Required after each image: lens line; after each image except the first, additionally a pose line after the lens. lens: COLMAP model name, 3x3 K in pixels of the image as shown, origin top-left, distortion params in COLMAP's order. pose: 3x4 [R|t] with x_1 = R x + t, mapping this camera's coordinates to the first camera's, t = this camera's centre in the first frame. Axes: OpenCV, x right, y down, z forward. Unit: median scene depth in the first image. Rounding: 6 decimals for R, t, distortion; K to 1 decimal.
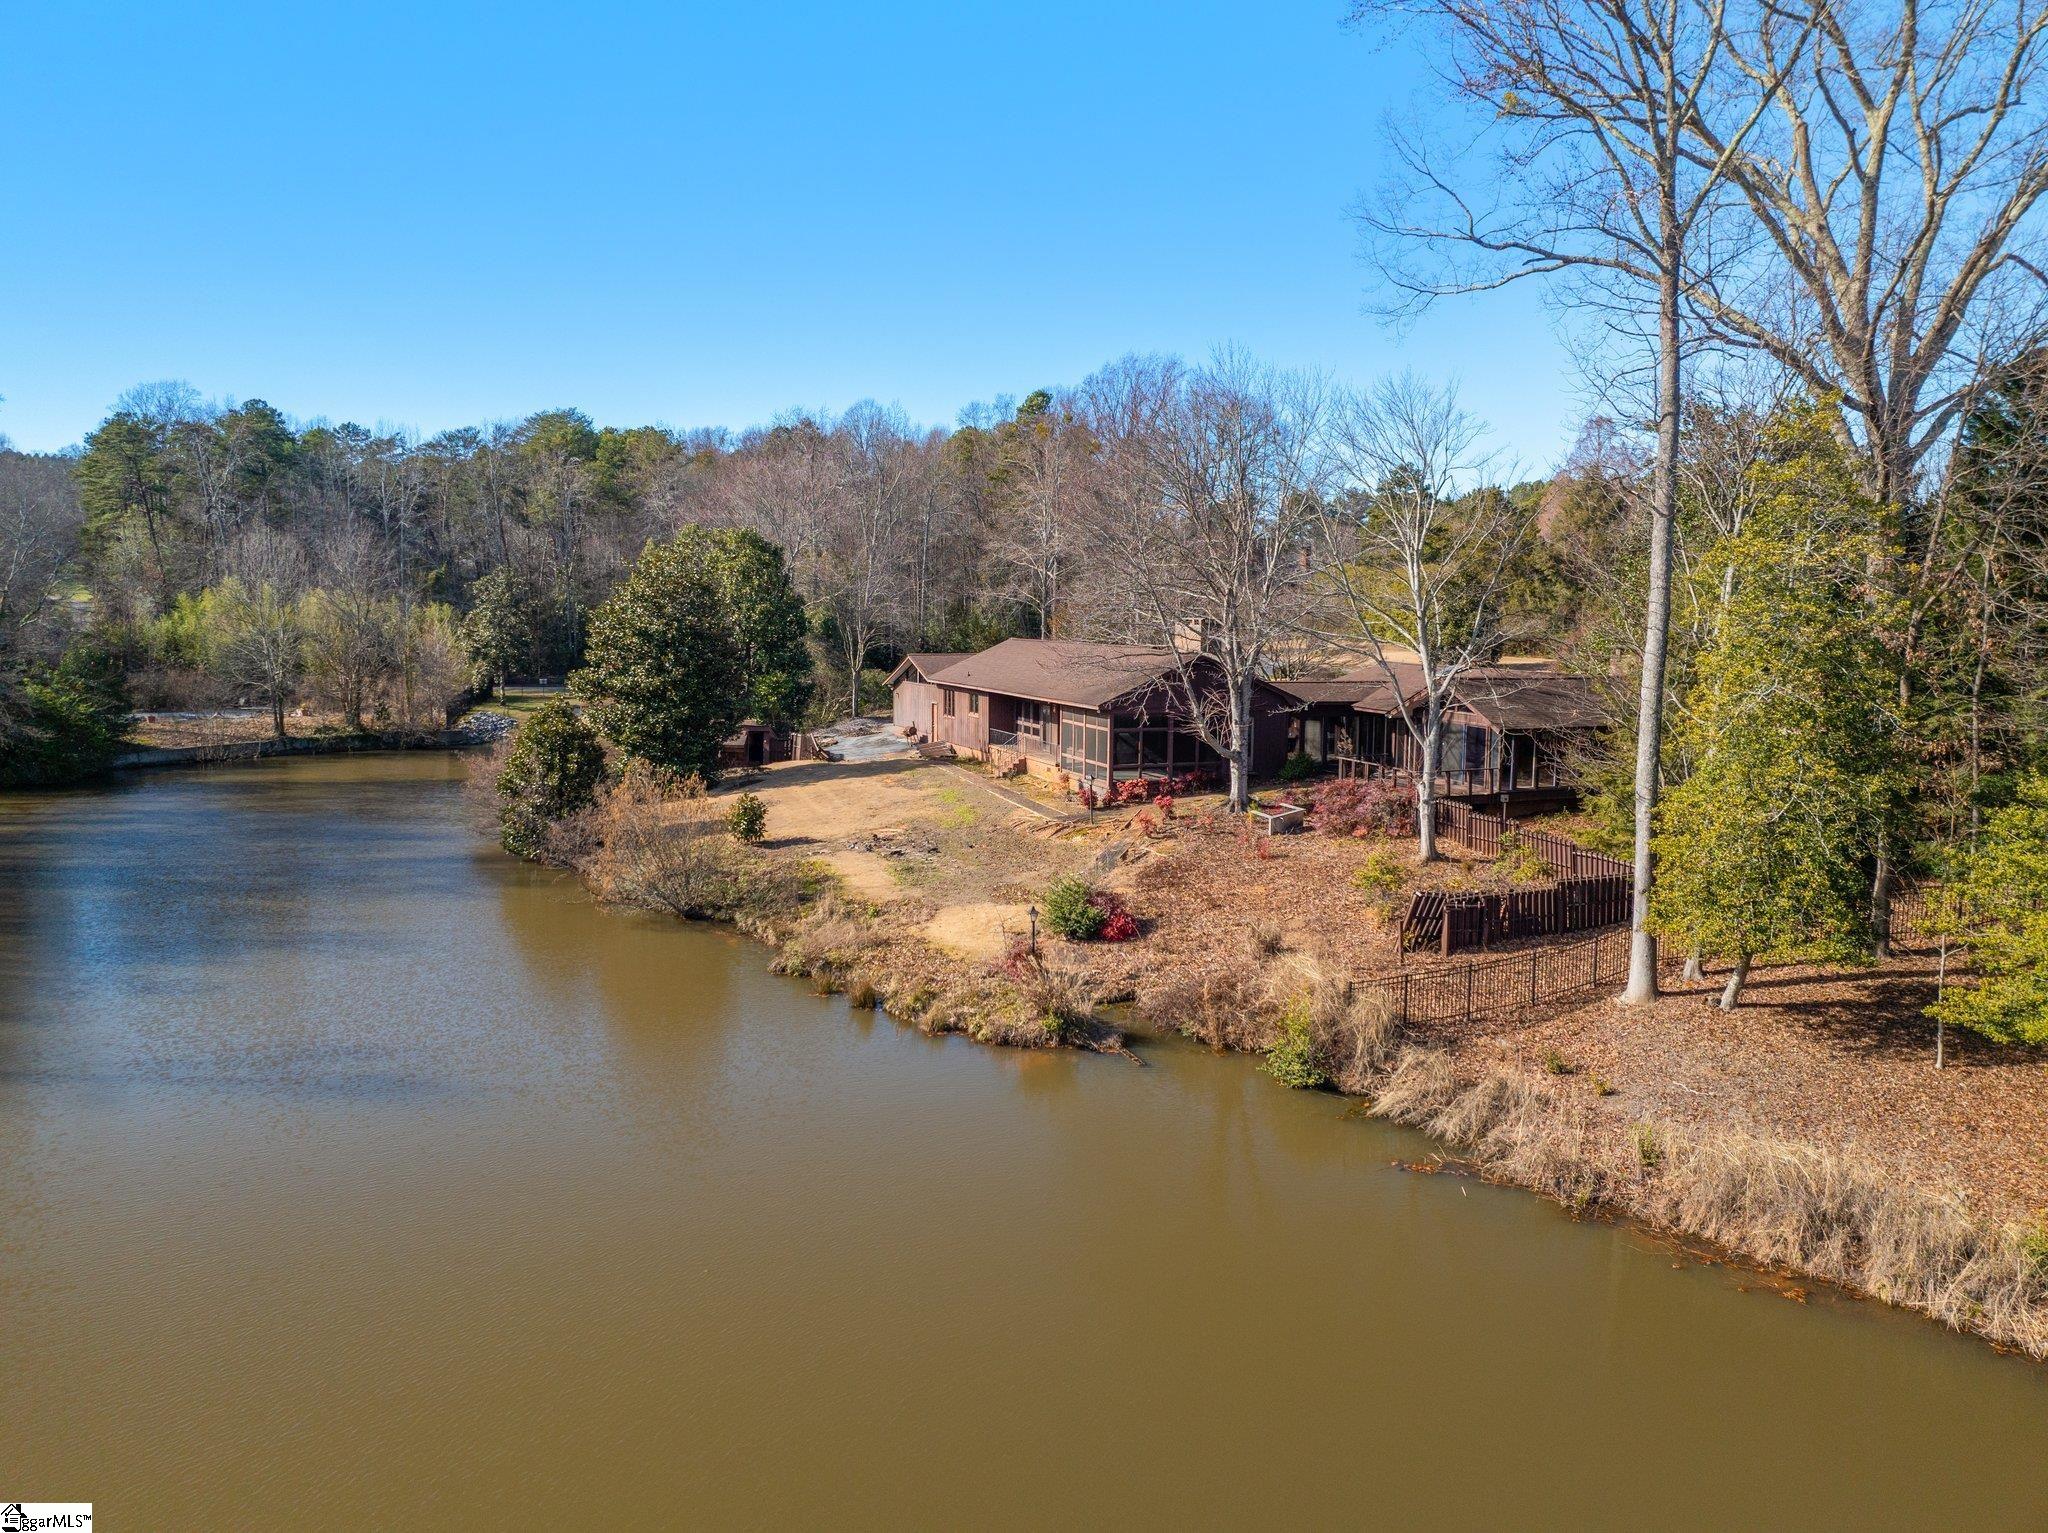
lens RADIAL K [[1433.2, 0, 1020.9], [0, 1433.2, 766.2], [0, 0, 1]] dist [-0.042661, 0.000304]
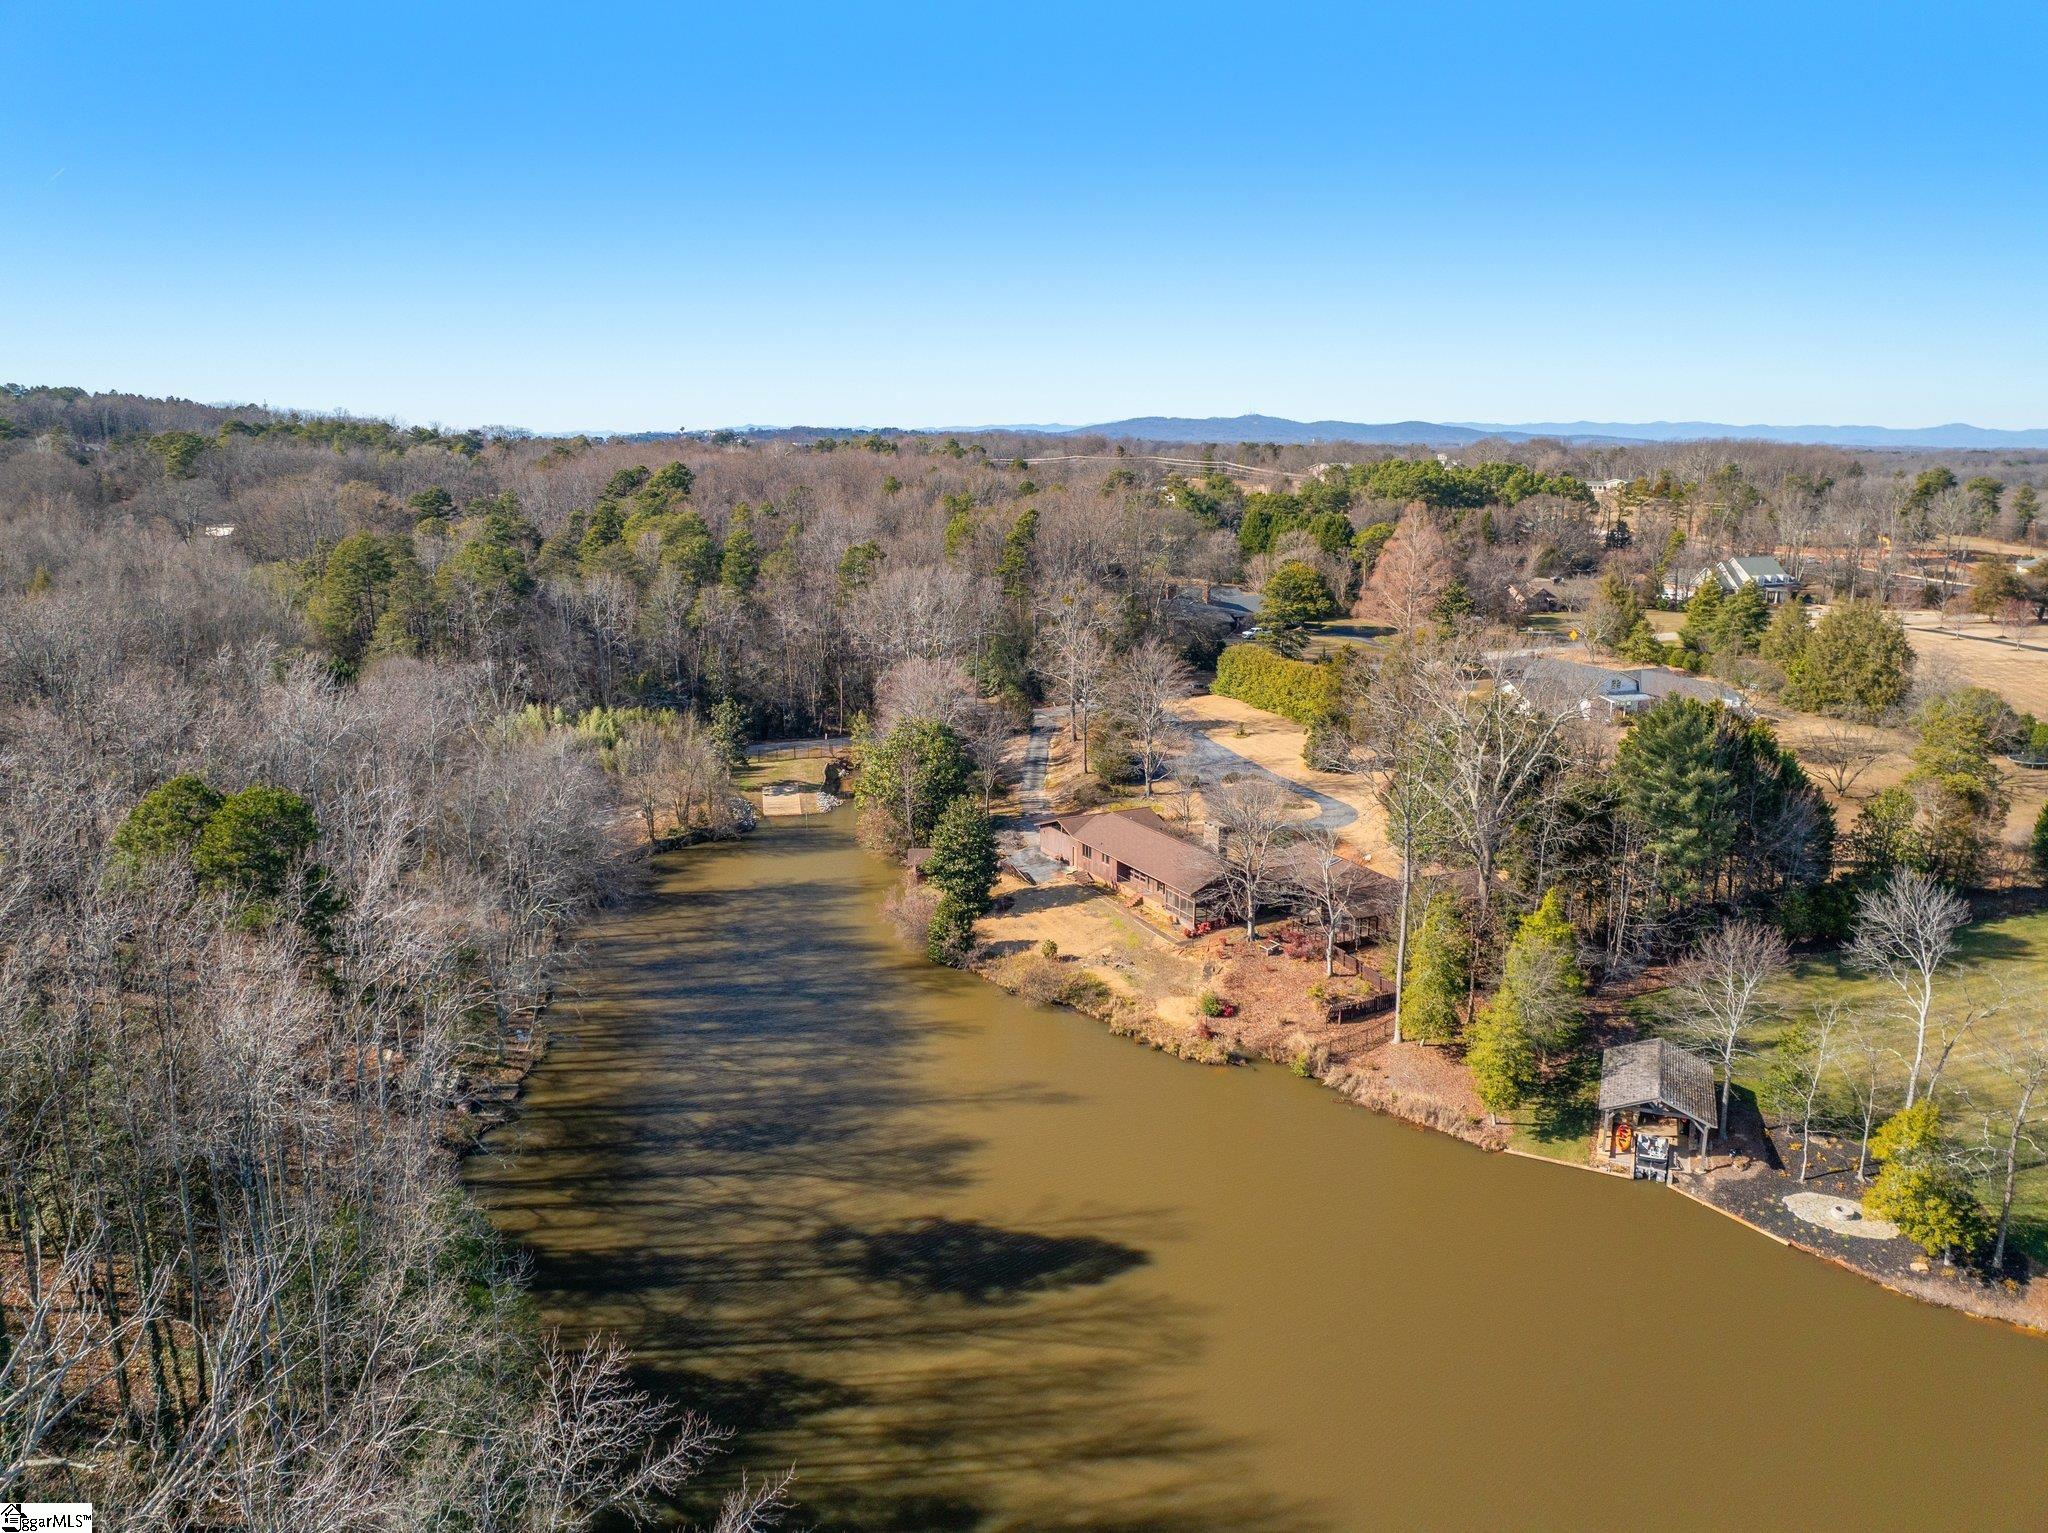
lens RADIAL K [[1433.2, 0, 1024.0], [0, 1433.2, 766.8], [0, 0, 1]] dist [-0.042661, 0.000304]
pose [[0.993691, -0.031176, 0.107733, -0.640545], [0.018443, 0.992934, 0.117222, -0.728801], [-0.110626, -0.114496, 0.987245, -1.759672]]
